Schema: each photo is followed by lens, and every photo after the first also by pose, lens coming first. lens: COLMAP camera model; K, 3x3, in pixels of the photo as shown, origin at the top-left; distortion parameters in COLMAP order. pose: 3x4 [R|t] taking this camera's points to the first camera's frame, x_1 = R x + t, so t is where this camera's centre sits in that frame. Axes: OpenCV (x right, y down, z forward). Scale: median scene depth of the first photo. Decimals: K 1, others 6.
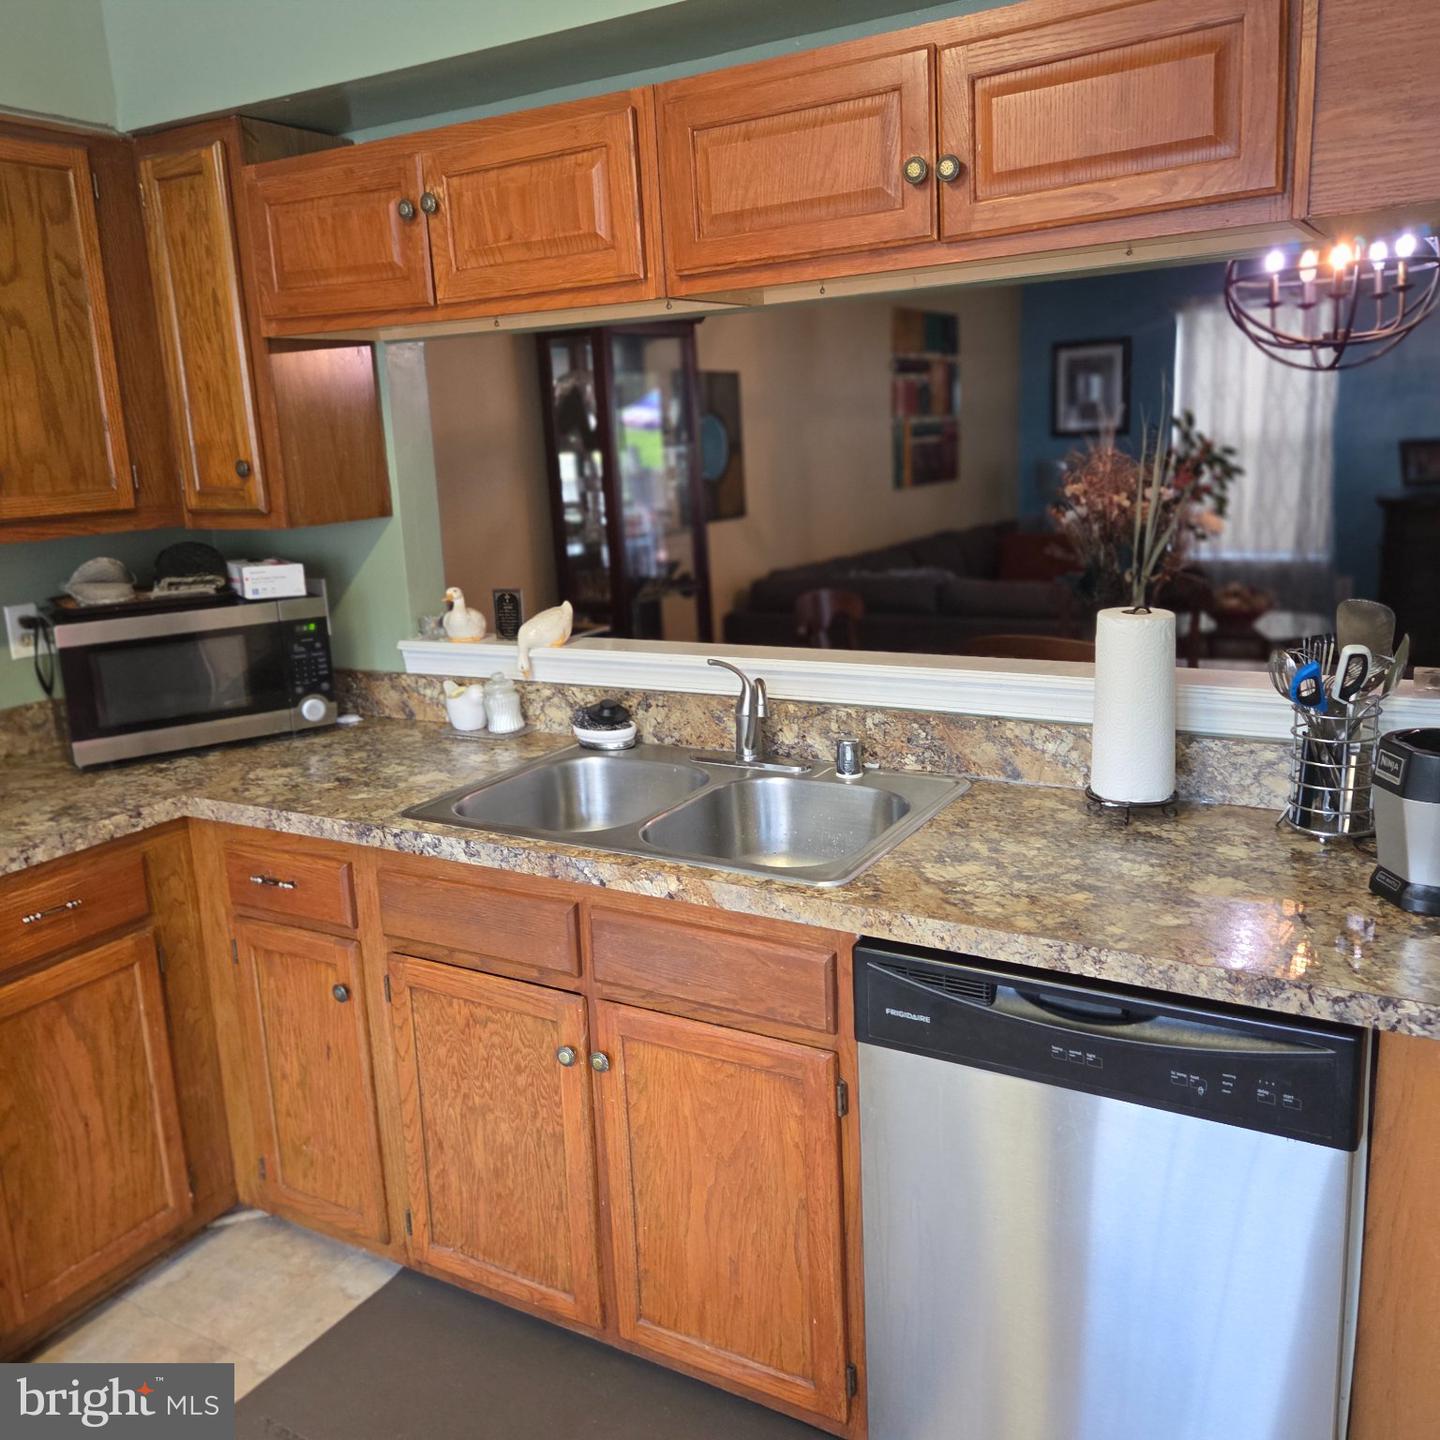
lens RADIAL K [[1309.4, 0, 688.1], [0, 1309.4, 718.2], [0, 0, 1]] dist [0.092592, -0.115135]
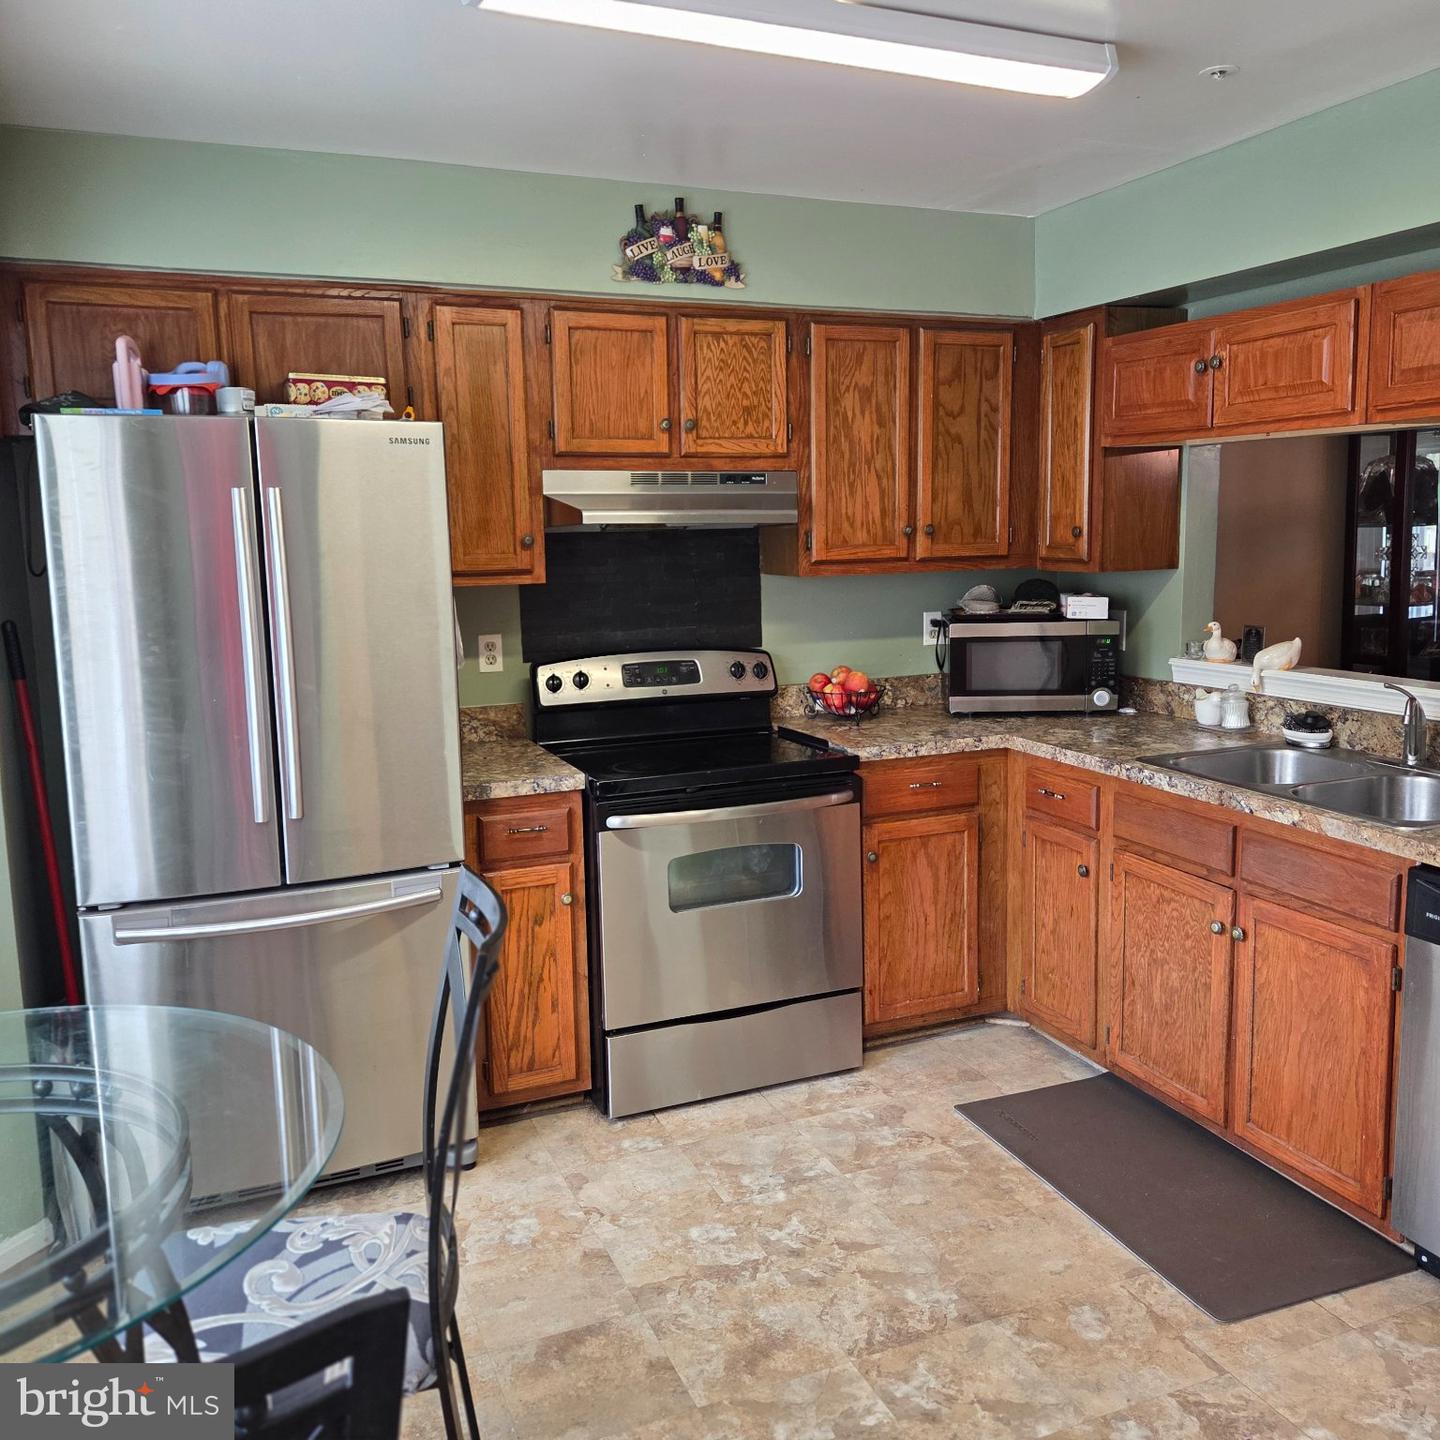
lens RADIAL K [[1314.0, 0, 763.7], [0, 1314.0, 729.0], [0, 0, 1]] dist [0.054542, -0.067693]
pose [[0.828651, 0.120156, -0.546717, 0.240663], [-0.141557, 0.989926, 0.003007, 0.088667], [0.541570, 0.074900, 0.837312, -0.483661]]
